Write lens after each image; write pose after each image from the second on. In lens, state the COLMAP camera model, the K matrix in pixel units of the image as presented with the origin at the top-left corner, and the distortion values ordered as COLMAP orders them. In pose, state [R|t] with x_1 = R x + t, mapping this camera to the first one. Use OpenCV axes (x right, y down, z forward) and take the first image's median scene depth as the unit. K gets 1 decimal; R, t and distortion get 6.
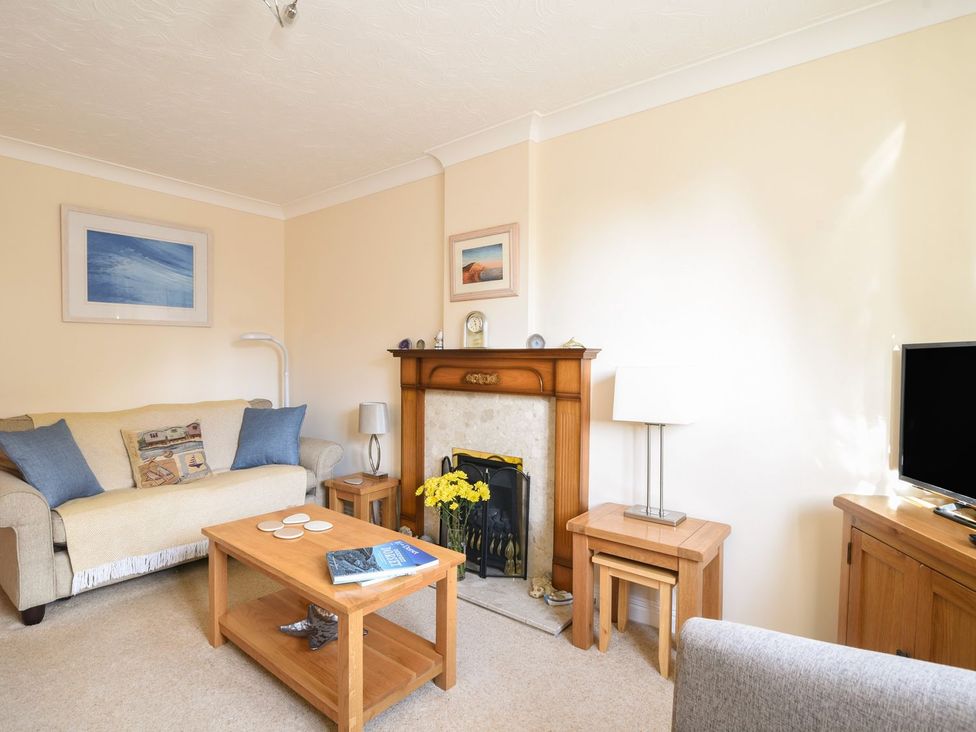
lens RADIAL K [[516.9, 0, 488.0], [0, 516.9, 366.0], [0, 0, 1]] dist [-0.015889, -0.000050]
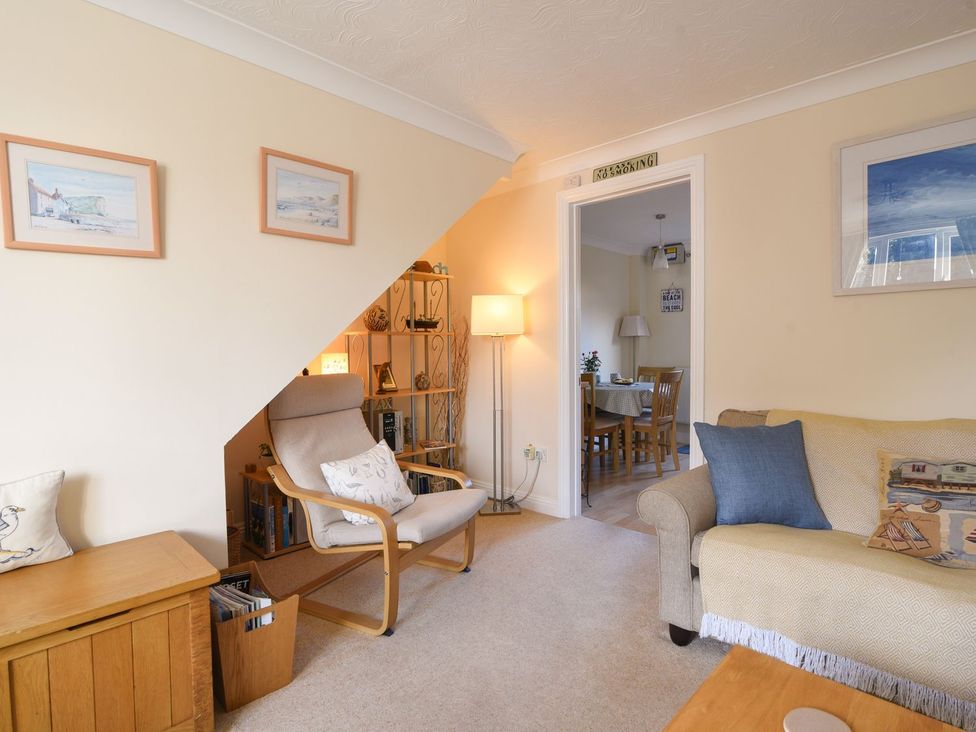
lens RADIAL K [[516.9, 0, 488.0], [0, 516.9, 366.0], [0, 0, 1]] dist [-0.015889, -0.000050]
pose [[-0.146068, 0.033042, -0.988723, 0.020424], [-0.006861, 0.999384, 0.034412, -0.004007], [0.989251, 0.011810, -0.145752, 0.589258]]
